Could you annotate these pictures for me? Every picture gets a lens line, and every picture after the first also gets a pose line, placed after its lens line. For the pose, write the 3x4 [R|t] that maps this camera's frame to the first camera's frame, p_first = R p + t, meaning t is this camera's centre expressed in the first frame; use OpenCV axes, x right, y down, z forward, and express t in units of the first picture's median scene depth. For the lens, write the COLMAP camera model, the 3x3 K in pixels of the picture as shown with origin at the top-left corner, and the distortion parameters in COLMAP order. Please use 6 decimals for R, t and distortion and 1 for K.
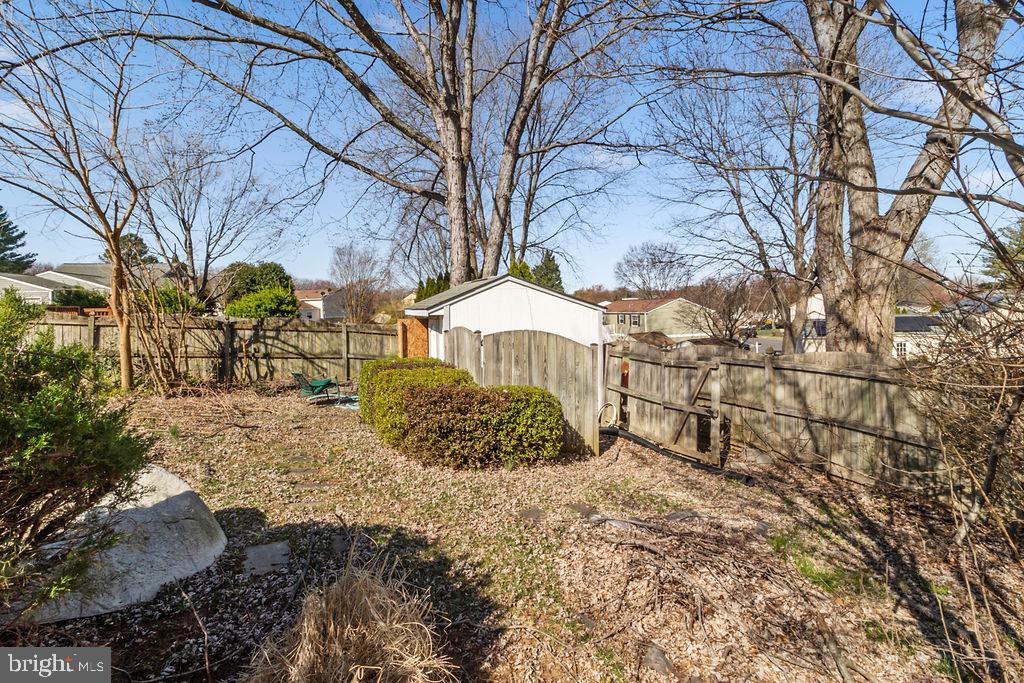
lens RADIAL K [[471.7, 0, 512.5], [0, 471.7, 329.7], [0, 0, 1]] dist [0.003792, 0.001058]
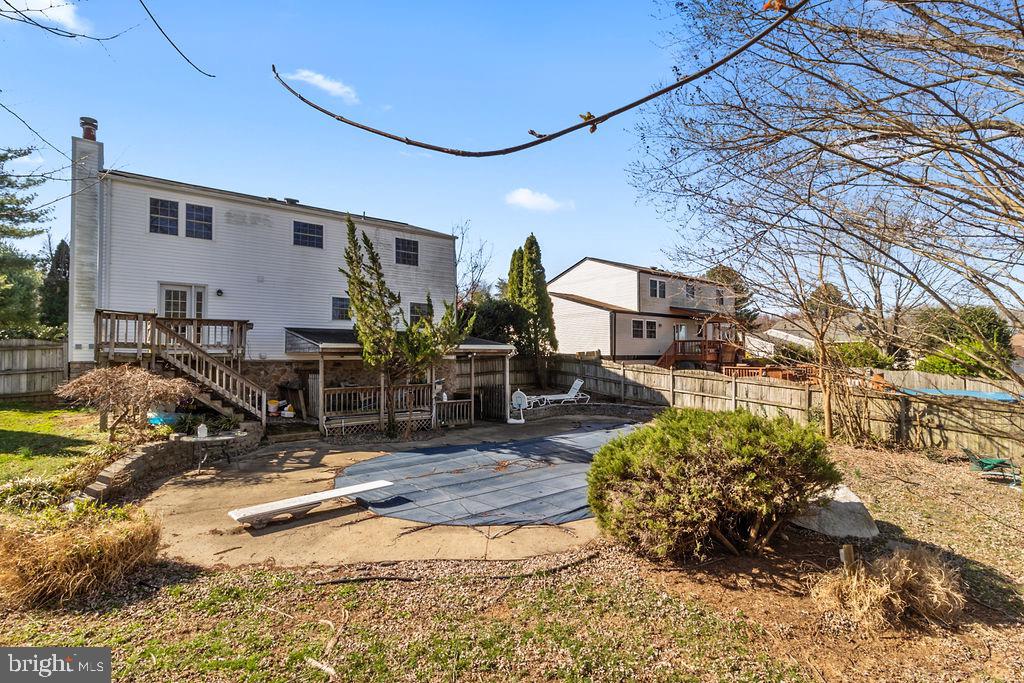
lens RADIAL K [[471.7, 0, 512.5], [0, 471.7, 329.7], [0, 0, 1]] dist [0.003792, 0.001058]
pose [[0.300616, -0.042632, -0.952792, 0.296456], [-0.033009, 0.997937, -0.055067, -0.087502], [0.953174, 0.048004, 0.298588, -0.381336]]
